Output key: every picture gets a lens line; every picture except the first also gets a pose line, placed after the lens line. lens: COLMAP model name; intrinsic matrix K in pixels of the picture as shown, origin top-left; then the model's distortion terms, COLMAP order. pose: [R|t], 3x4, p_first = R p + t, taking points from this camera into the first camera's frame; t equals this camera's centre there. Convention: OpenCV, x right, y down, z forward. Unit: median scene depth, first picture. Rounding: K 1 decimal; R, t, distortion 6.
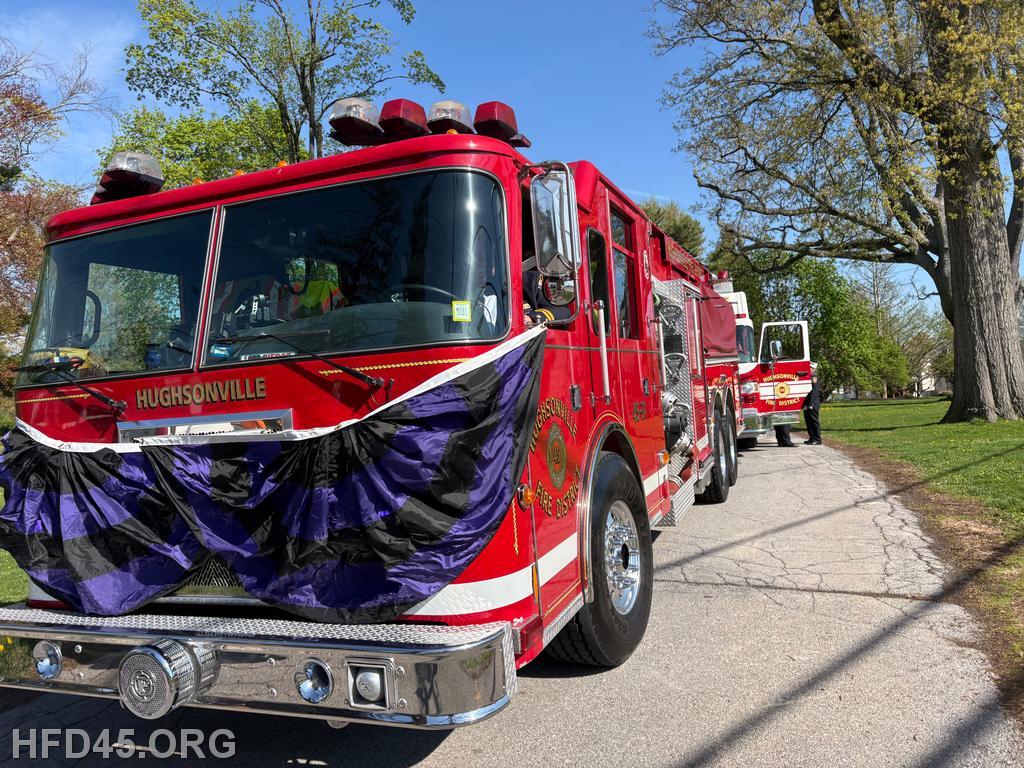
lens RADIAL K [[774.3, 0, 514.7], [0, 774.3, 381.4], [0, 0, 1]] dist [0.013439, -0.014413]
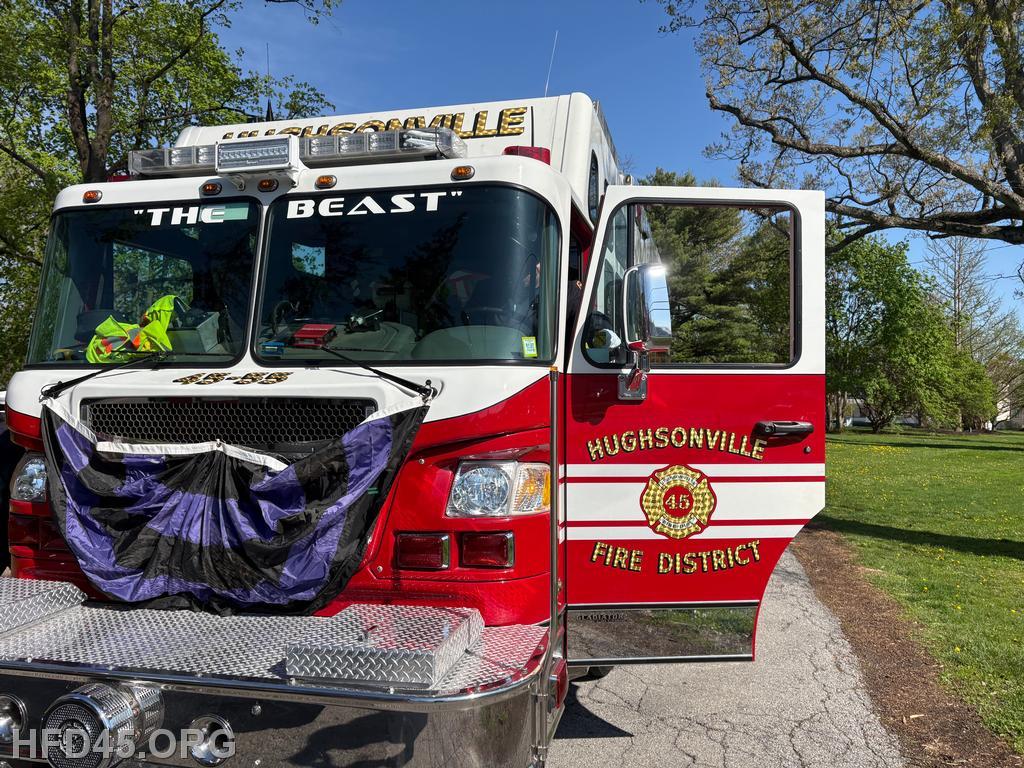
lens RADIAL K [[774.3, 0, 509.0], [0, 774.3, 386.7], [0, 0, 1]] dist [0.013439, -0.014413]
pose [[0.995556, 0.066609, -0.066572, 0.091296], [-0.065787, 0.997729, 0.014464, -0.005955], [0.067384, -0.010020, 0.997677, 0.230707]]
